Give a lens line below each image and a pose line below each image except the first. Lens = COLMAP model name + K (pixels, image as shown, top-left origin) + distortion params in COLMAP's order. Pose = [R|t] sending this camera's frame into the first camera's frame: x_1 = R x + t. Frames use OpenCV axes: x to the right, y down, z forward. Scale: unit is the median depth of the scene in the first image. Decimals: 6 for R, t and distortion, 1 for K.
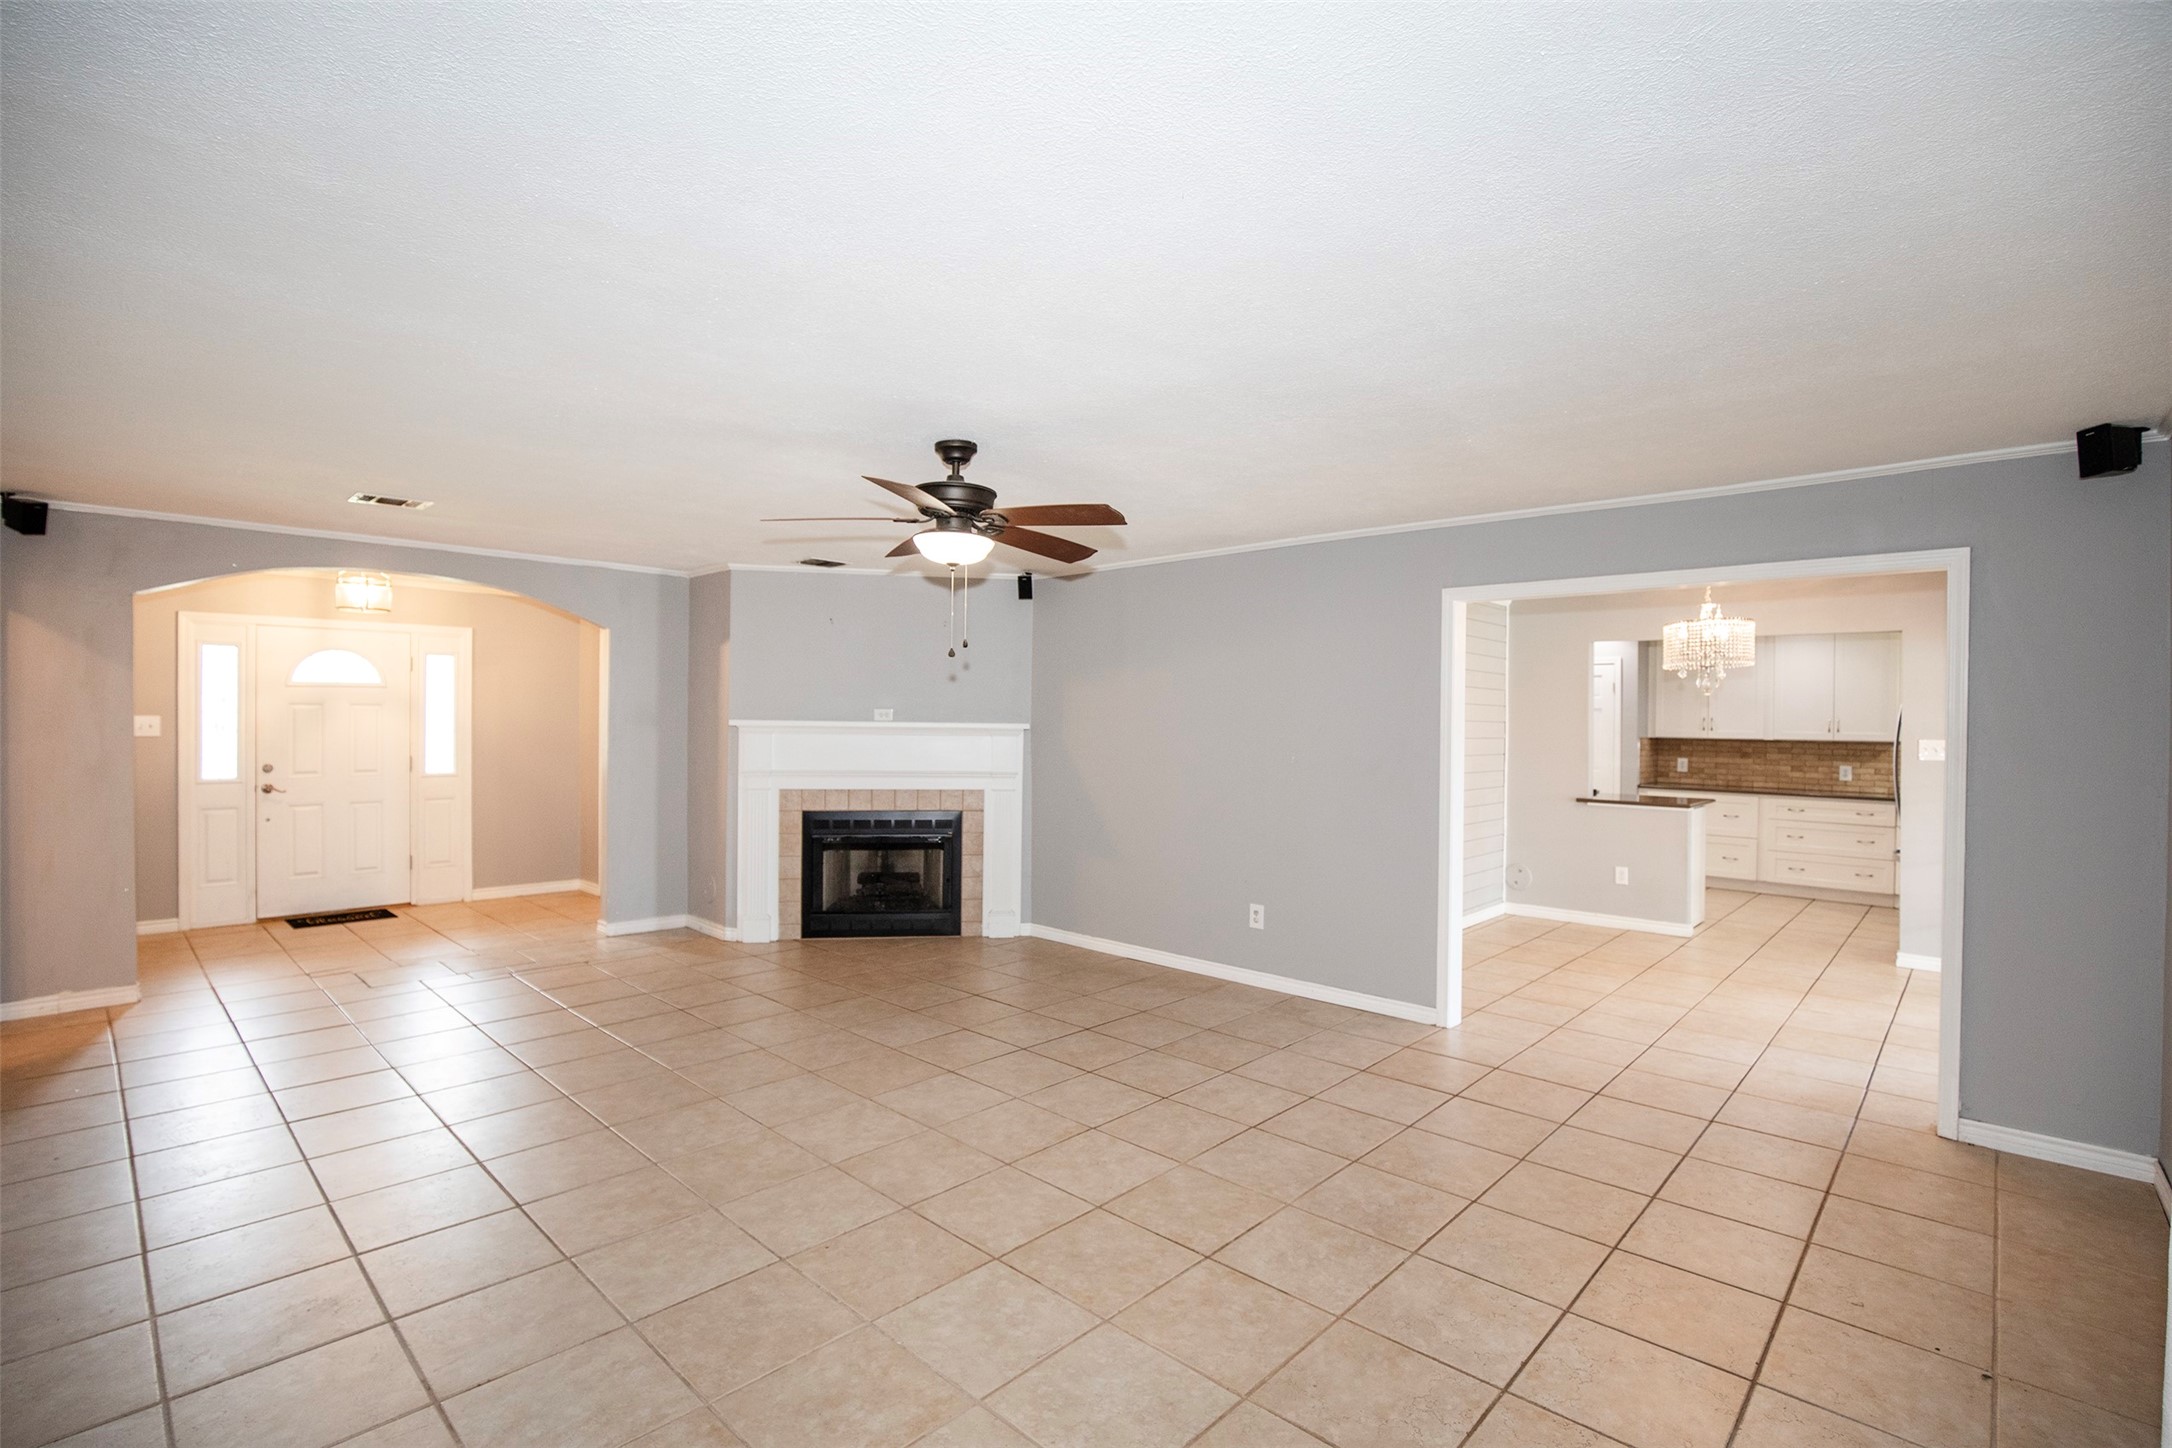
lens RADIAL K [[991.7, 0, 1081.2], [0, 991.7, 730.2], [0, 0, 1]] dist [-0.031699, 0.005657]
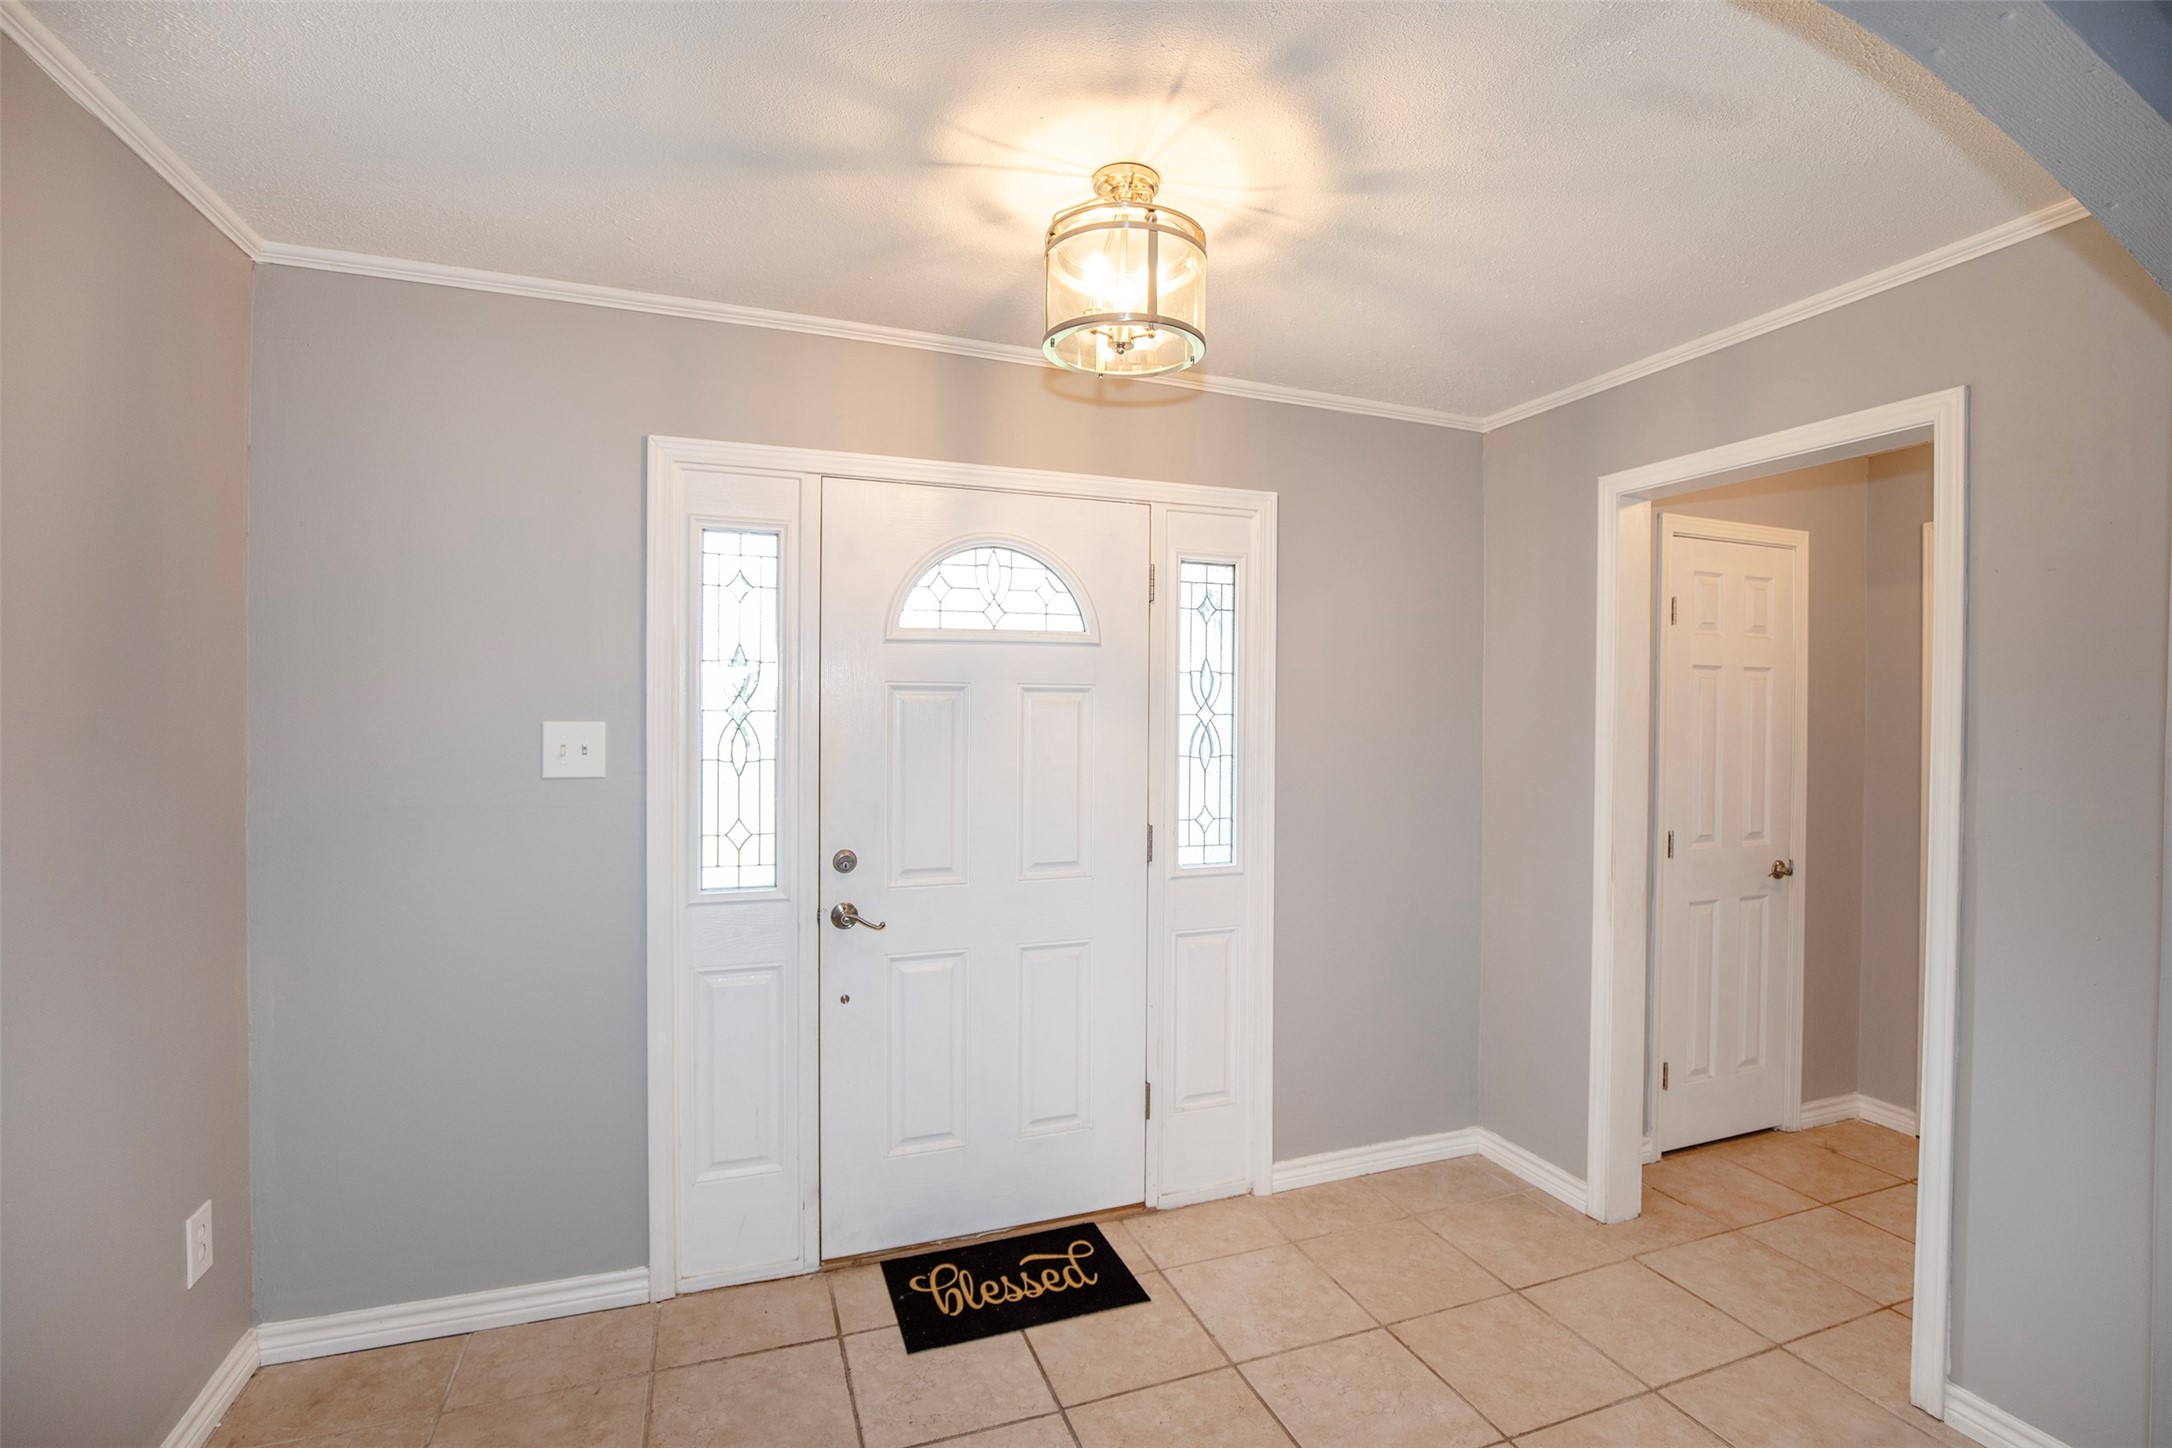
lens RADIAL K [[991.7, 0, 1091.4], [0, 991.7, 724.3], [0, 0, 1]] dist [-0.031699, 0.005657]
pose [[0.899783, 0.003178, -0.436326, -0.602263], [-0.003088, 0.999995, 0.000917, -0.014268], [0.436327, 0.000522, 0.899788, 0.719506]]
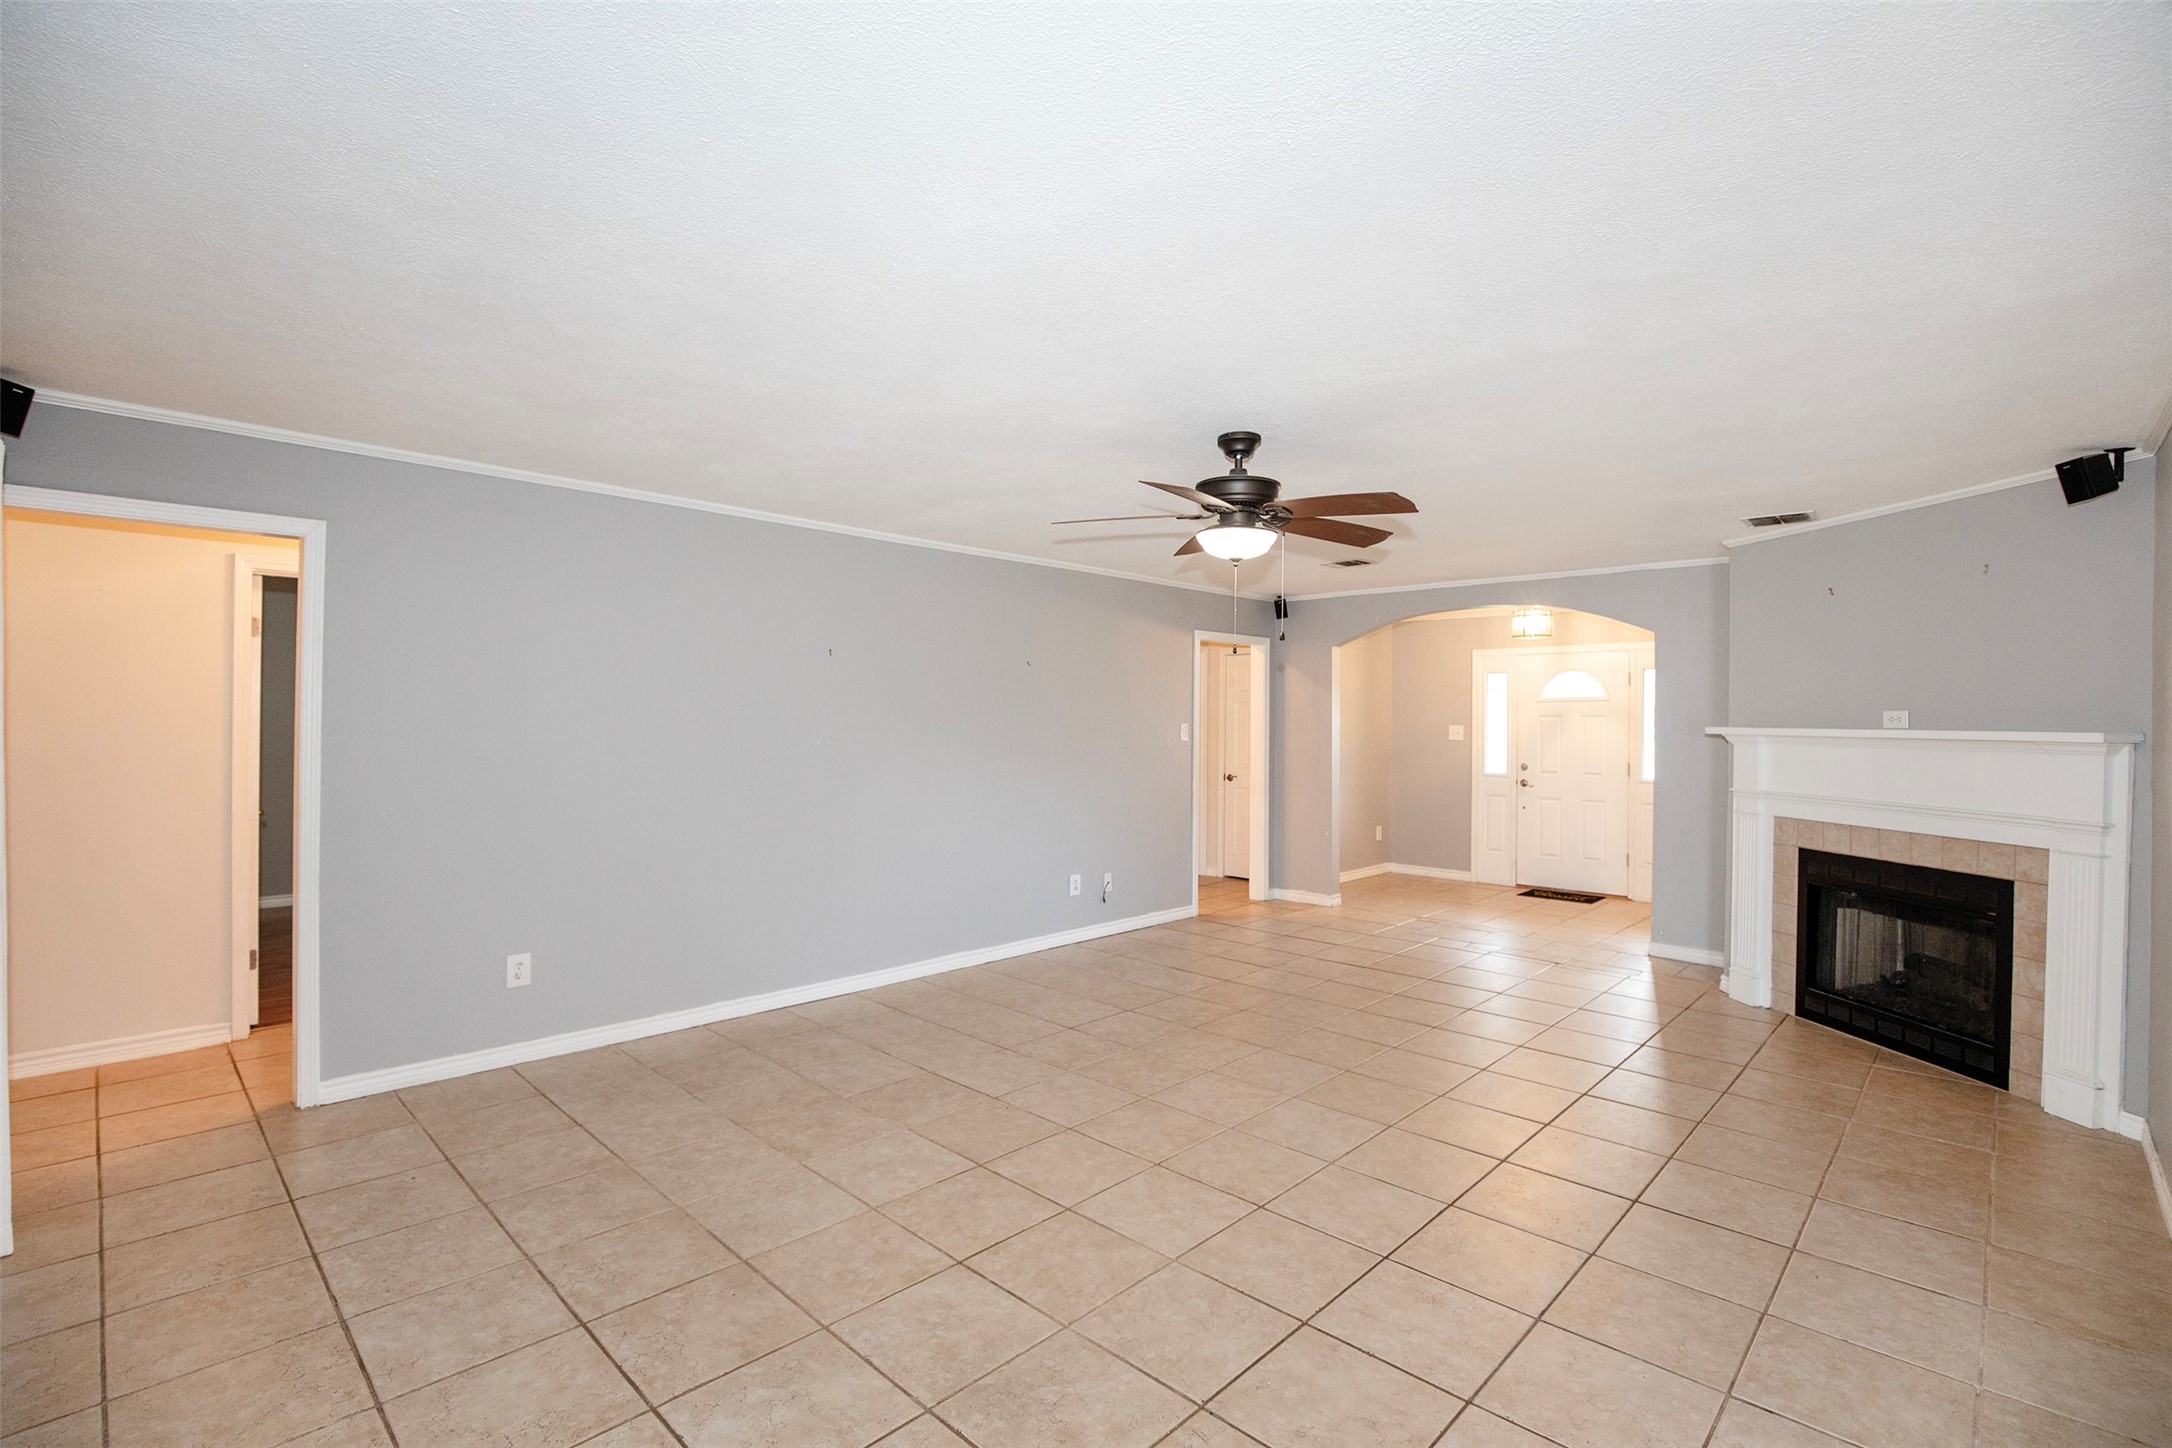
lens RADIAL K [[991.7, 0, 1129.8], [0, 991.7, 728.5], [0, 0, 1]] dist [-0.031699, 0.005657]
pose [[0.015731, -0.003331, -0.999871, 0.460834], [-0.018567, 0.999821, -0.003623, 0.002880], [0.999704, 0.018622, 0.015667, 0.475845]]
